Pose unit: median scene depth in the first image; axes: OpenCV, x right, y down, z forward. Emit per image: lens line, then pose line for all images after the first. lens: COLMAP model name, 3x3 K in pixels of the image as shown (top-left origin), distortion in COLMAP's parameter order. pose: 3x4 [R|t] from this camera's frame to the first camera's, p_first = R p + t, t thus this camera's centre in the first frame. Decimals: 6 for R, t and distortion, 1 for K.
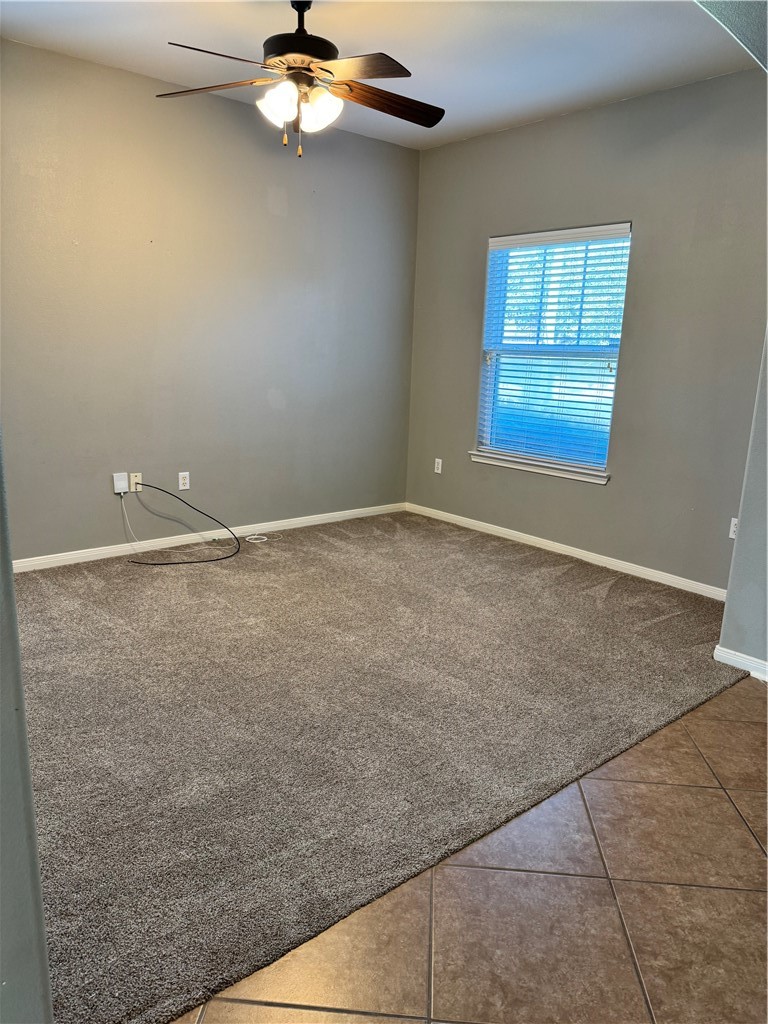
lens RADIAL K [[741.2, 0, 384.7], [0, 741.2, 545.7], [0, 0, 1]] dist [-0.038278, 0.084129]
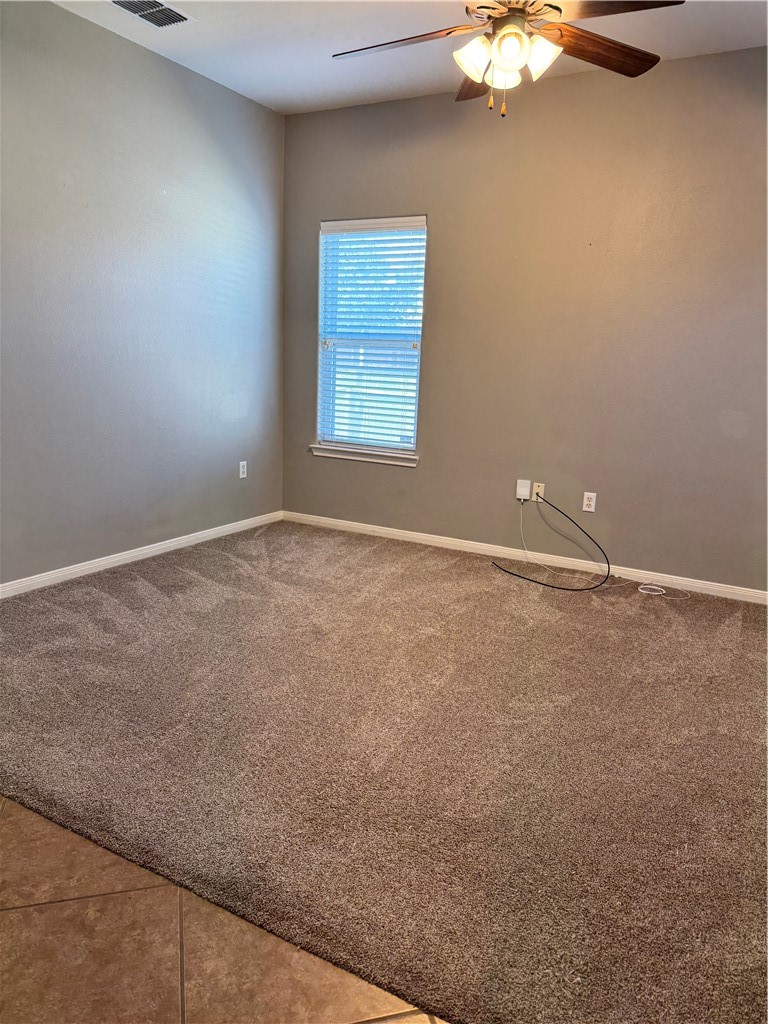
lens RADIAL K [[720.4, 0, 373.2], [0, 720.4, 512.2], [0, 0, 1]] dist [0.126483, -0.166110]
pose [[0.326717, 0.191289, -0.925562, 0.529504], [-0.272547, 0.956770, 0.101531, -0.102090], [0.904972, 0.219087, 0.364729, 0.452967]]
